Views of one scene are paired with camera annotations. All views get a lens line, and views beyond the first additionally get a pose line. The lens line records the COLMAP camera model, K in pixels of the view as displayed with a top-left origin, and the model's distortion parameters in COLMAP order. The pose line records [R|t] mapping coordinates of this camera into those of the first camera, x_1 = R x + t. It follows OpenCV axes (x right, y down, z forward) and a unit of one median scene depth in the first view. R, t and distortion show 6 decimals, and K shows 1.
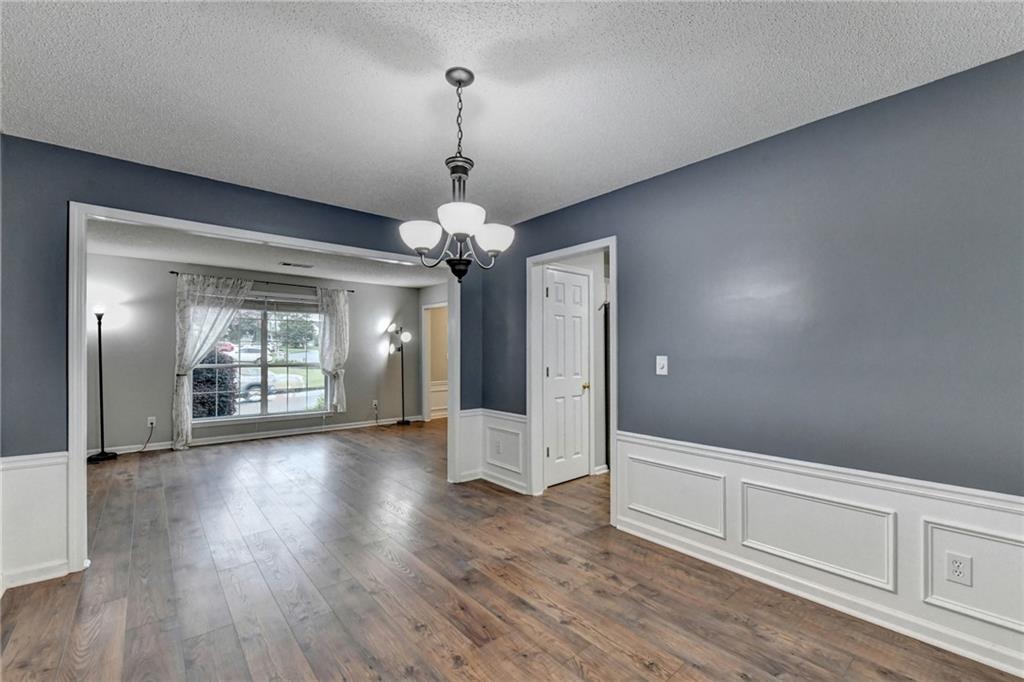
lens RADIAL K [[427.1, 0, 514.3], [0, 427.1, 342.2], [0, 0, 1]] dist [-0.018696, -0.000024]
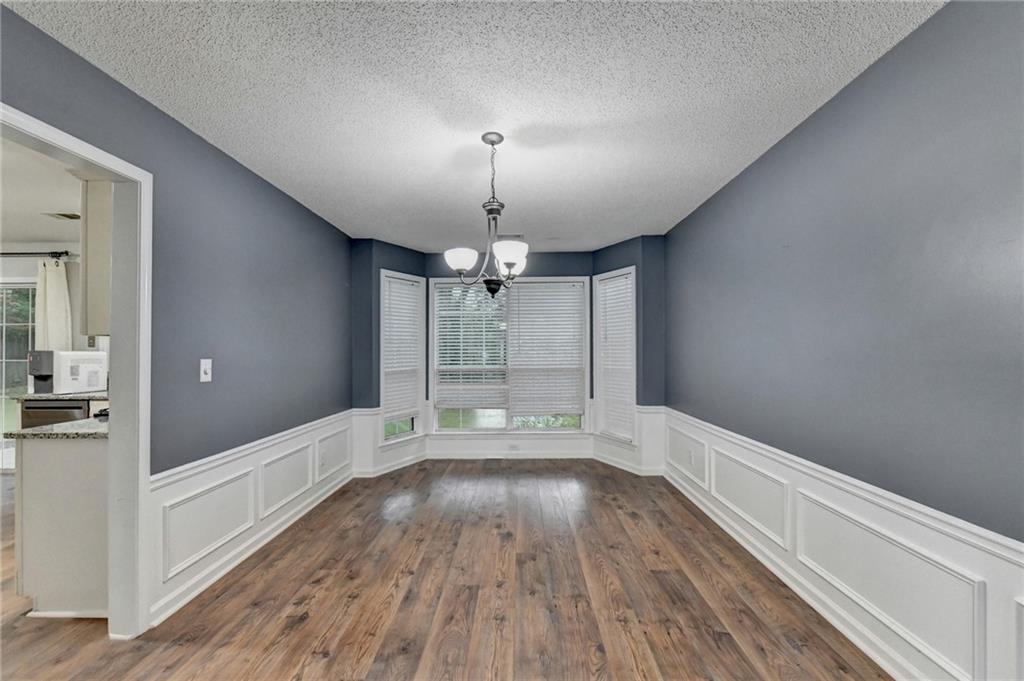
lens RADIAL K [[425.8, 0, 518.0], [0, 425.8, 345.4], [0, 0, 1]] dist [-0.010535, -0.001173]
pose [[-0.755519, 0.012027, 0.655016, -0.812332], [-0.011022, 0.999457, -0.031065, 0.030244], [-0.655034, -0.030690, -0.754976, 1.526267]]
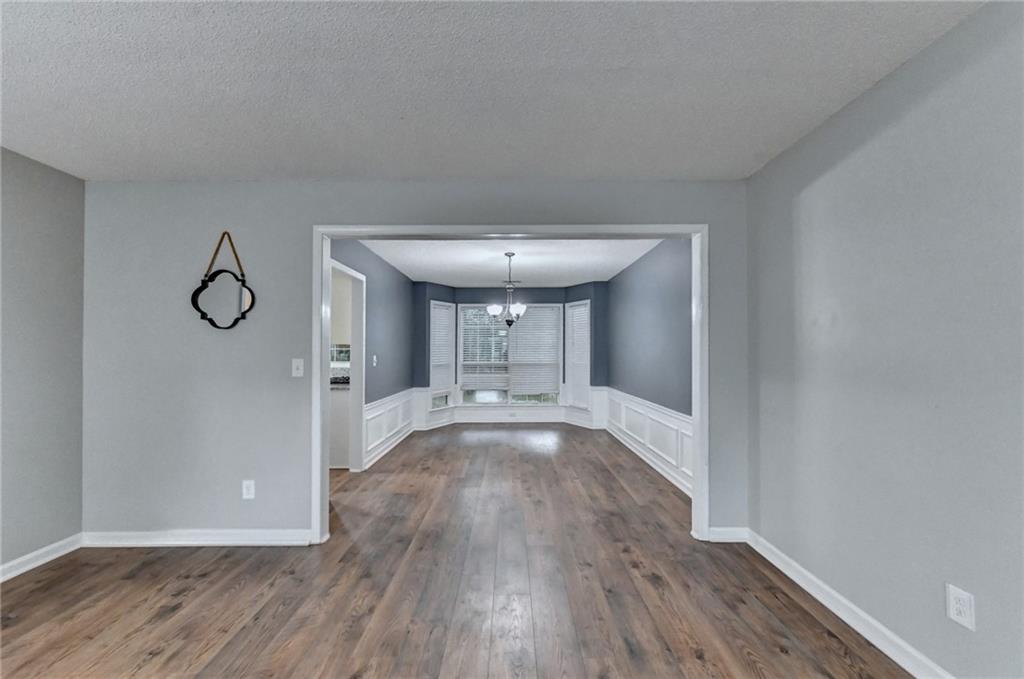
lens RADIAL K [[425.8, 0, 515.7], [0, 425.8, 347.1], [0, 0, 1]] dist [-0.010535, -0.001173]
pose [[-0.768115, 0.006338, 0.640280, -1.538075], [-0.015321, 0.999483, -0.028273, 0.048082], [-0.640129, -0.031526, -0.767621, 2.470113]]
